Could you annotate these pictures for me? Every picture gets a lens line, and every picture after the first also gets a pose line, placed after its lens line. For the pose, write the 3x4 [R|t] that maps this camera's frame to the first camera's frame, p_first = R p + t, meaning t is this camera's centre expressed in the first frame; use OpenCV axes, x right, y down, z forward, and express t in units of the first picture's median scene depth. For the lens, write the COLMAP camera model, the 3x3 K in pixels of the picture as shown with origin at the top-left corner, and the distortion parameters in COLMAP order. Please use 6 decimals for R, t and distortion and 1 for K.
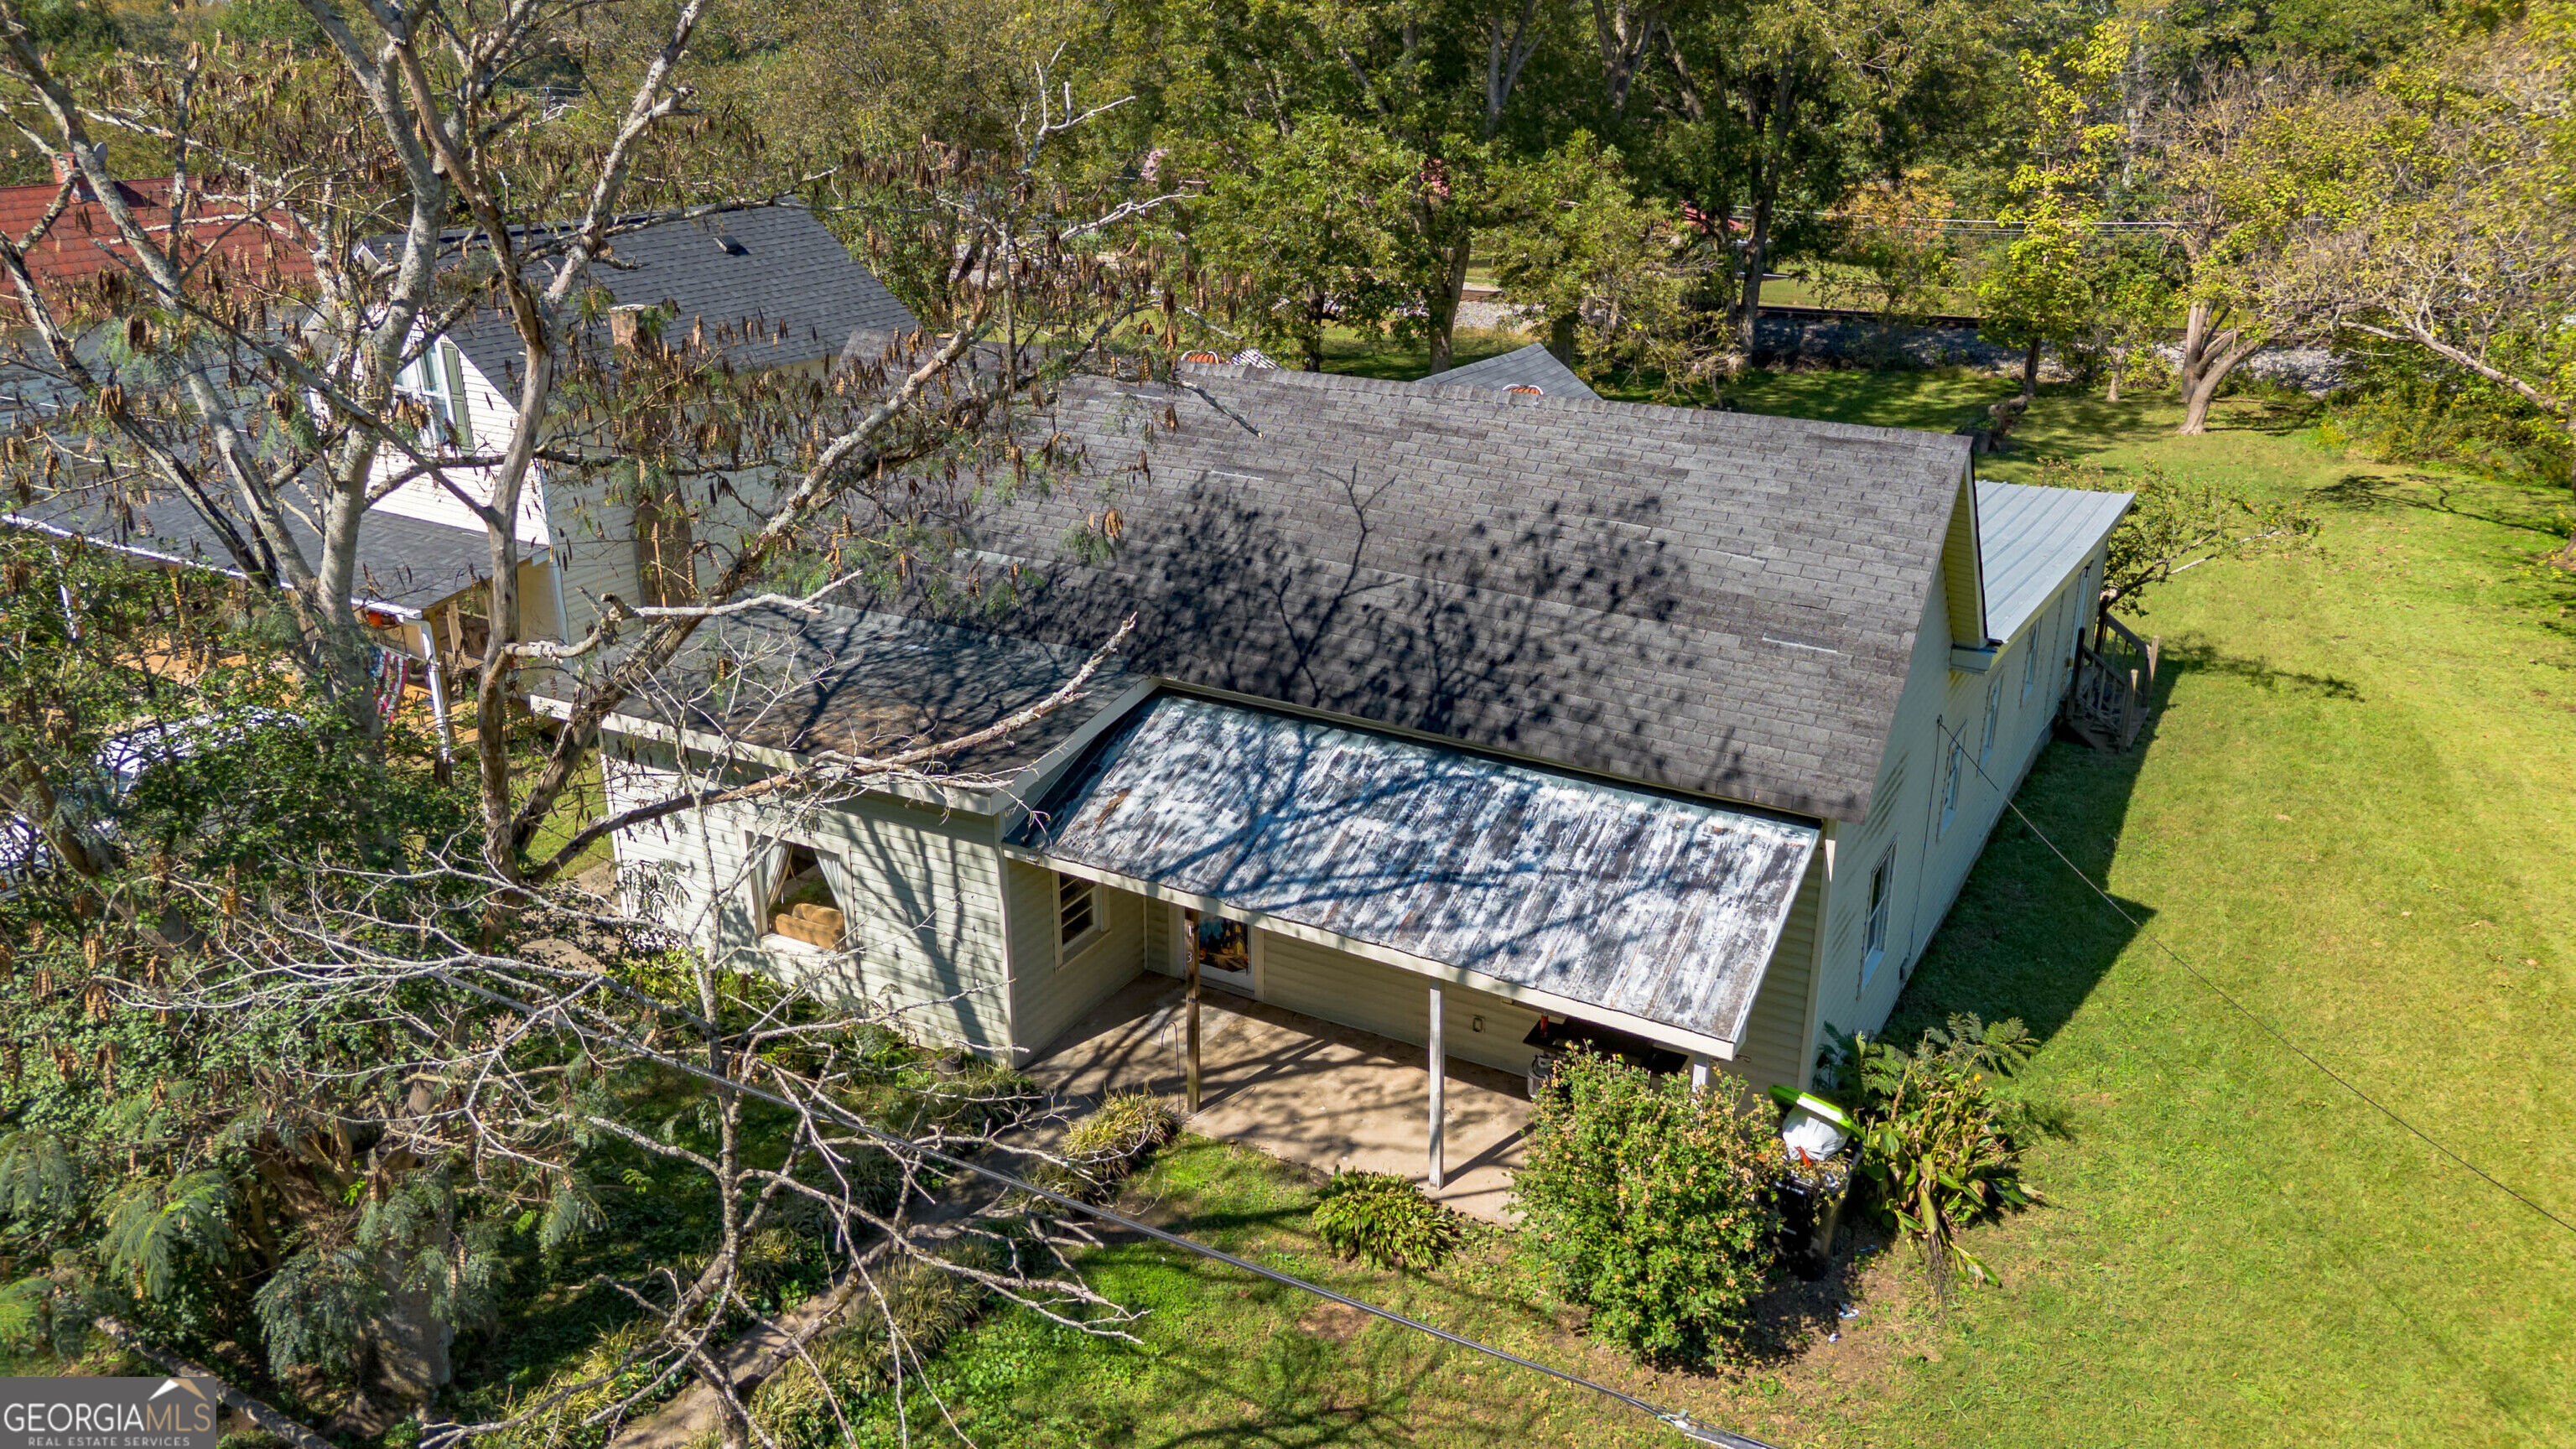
lens RADIAL K [[1821.2, 0, 1265.0], [0, 1821.2, 725.7], [0, 0, 1]] dist [0.063262, -0.054172]
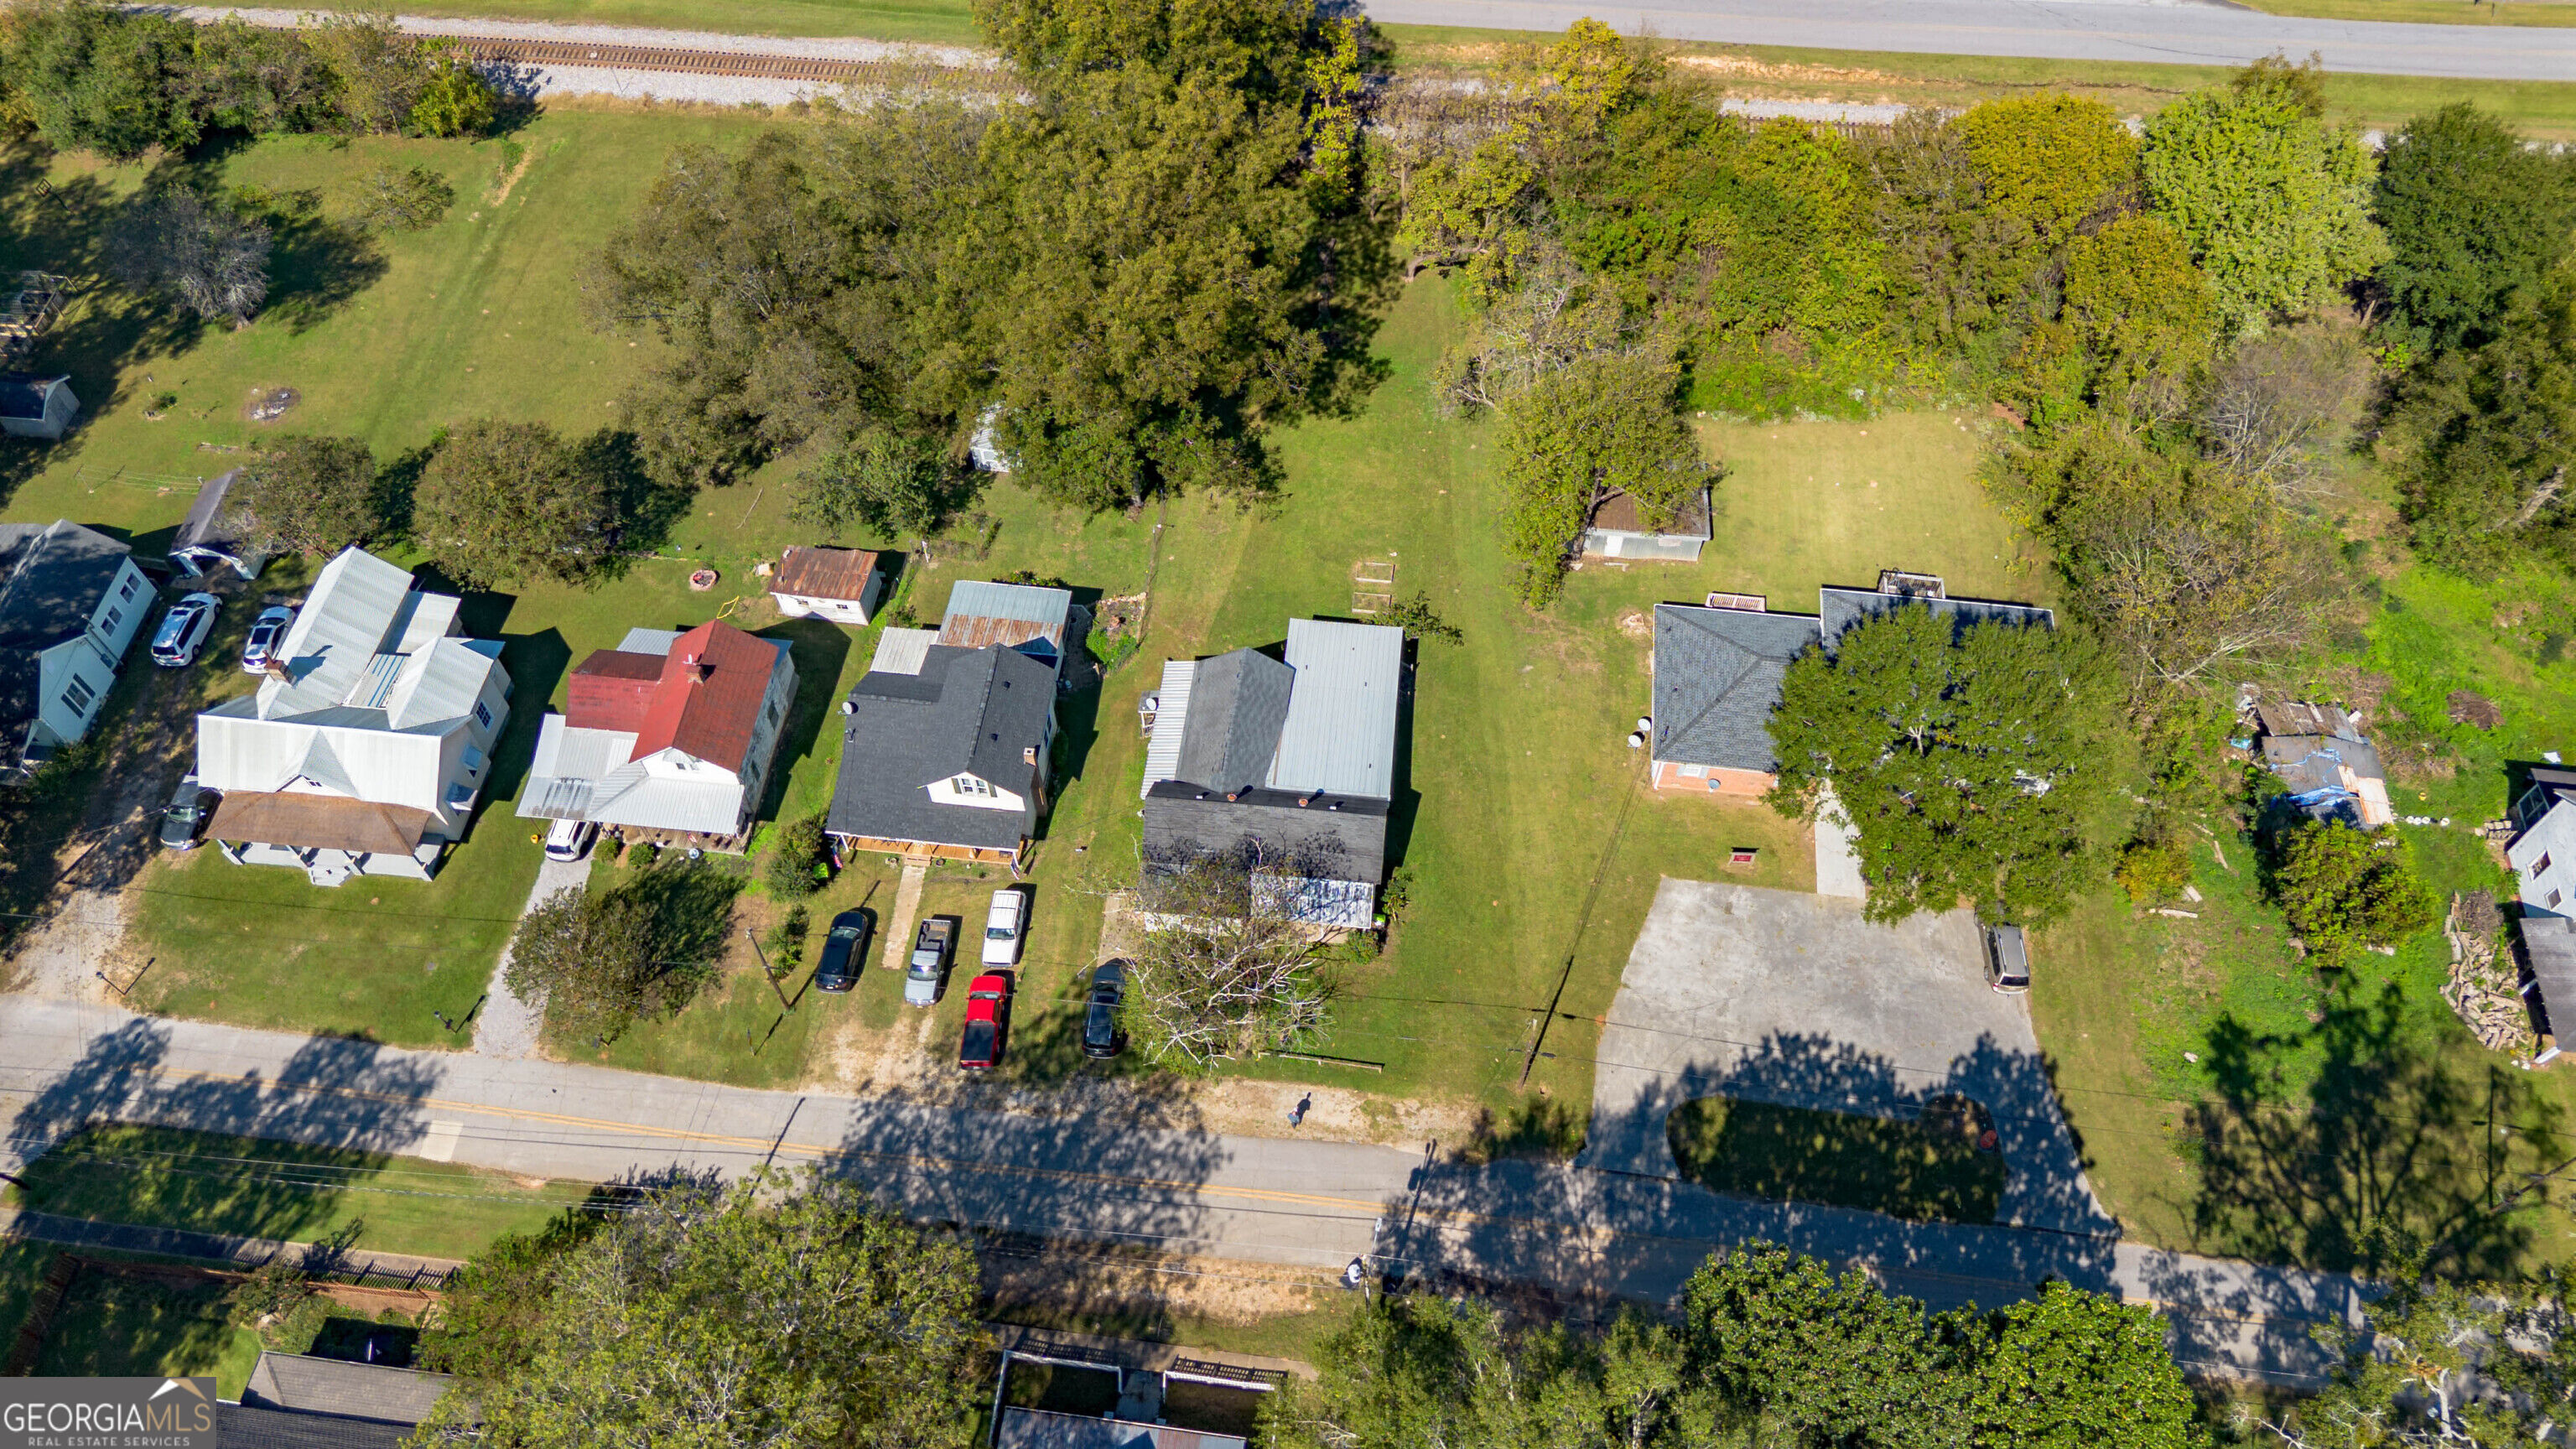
lens RADIAL K [[1821.2, 0, 1265.0], [0, 1821.2, 725.7], [0, 0, 1]] dist [0.063262, -0.054172]
pose [[0.909693, -0.349600, 0.224141, -1.137848], [0.152022, 0.782608, 0.603668, -3.805123], [-0.386457, -0.515078, 0.765079, -3.057452]]
